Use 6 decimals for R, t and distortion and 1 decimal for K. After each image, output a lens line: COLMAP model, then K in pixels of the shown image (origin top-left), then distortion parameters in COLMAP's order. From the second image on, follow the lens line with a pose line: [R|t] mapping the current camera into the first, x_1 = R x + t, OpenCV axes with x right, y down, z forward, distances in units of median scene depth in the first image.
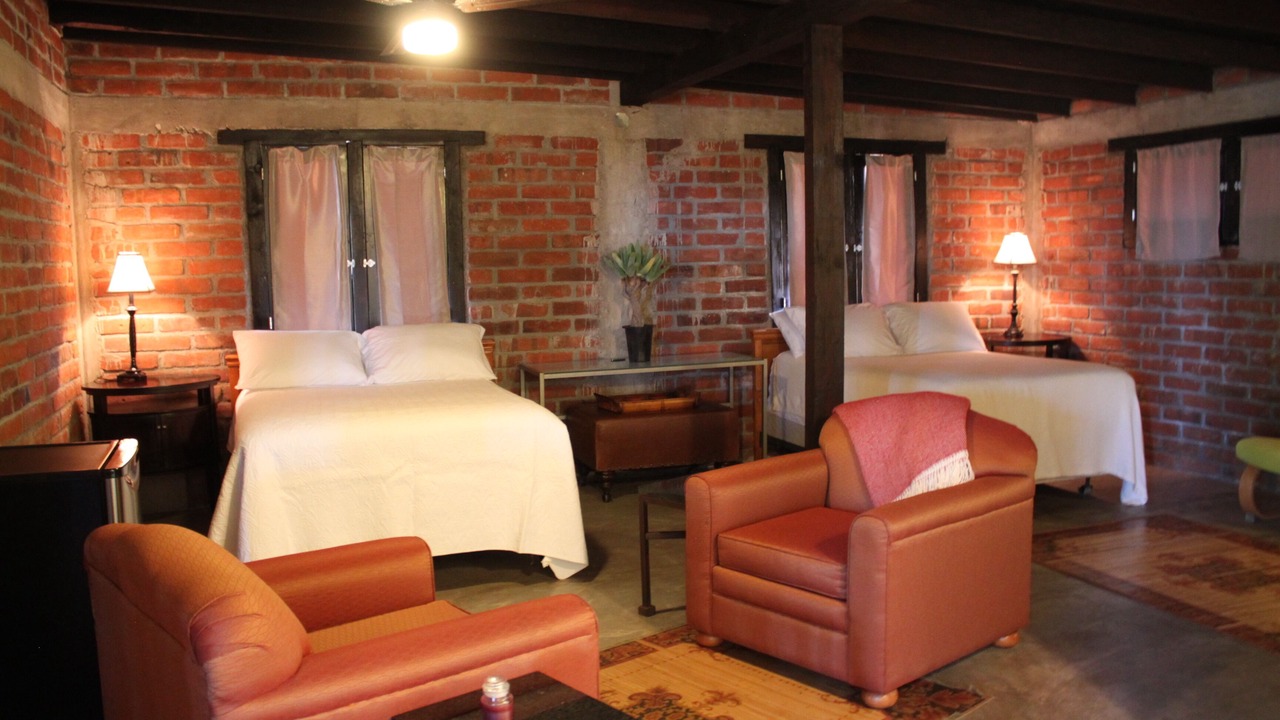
lens RADIAL K [[1070.4, 0, 626.0], [0, 1070.4, 359.2], [0, 0, 1]] dist [-0.158960, 0.144877]
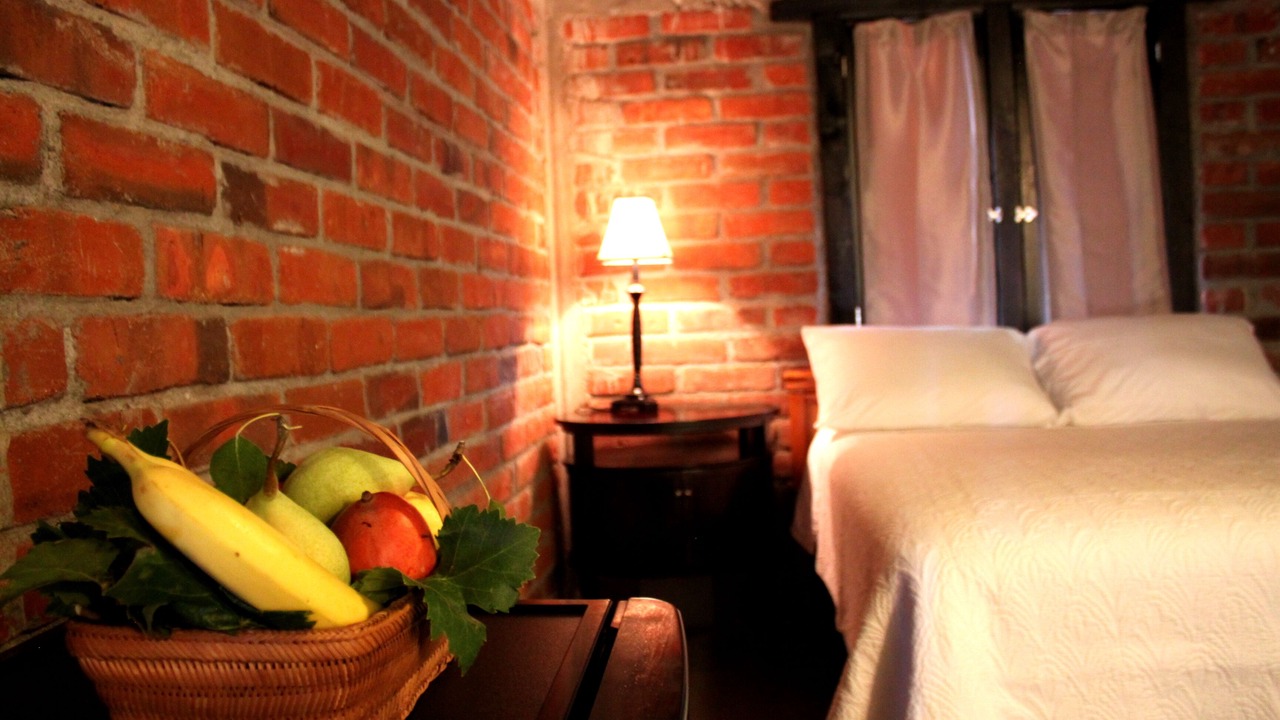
lens RADIAL K [[1070.4, 0, 626.0], [0, 1070.4, 359.2], [0, 0, 1]] dist [-0.158960, 0.144877]
pose [[0.904119, -0.001076, -0.427279, -0.209787], [-0.017509, 0.999064, -0.039565, 0.014856], [0.426921, 0.043253, 0.903254, 0.427502]]
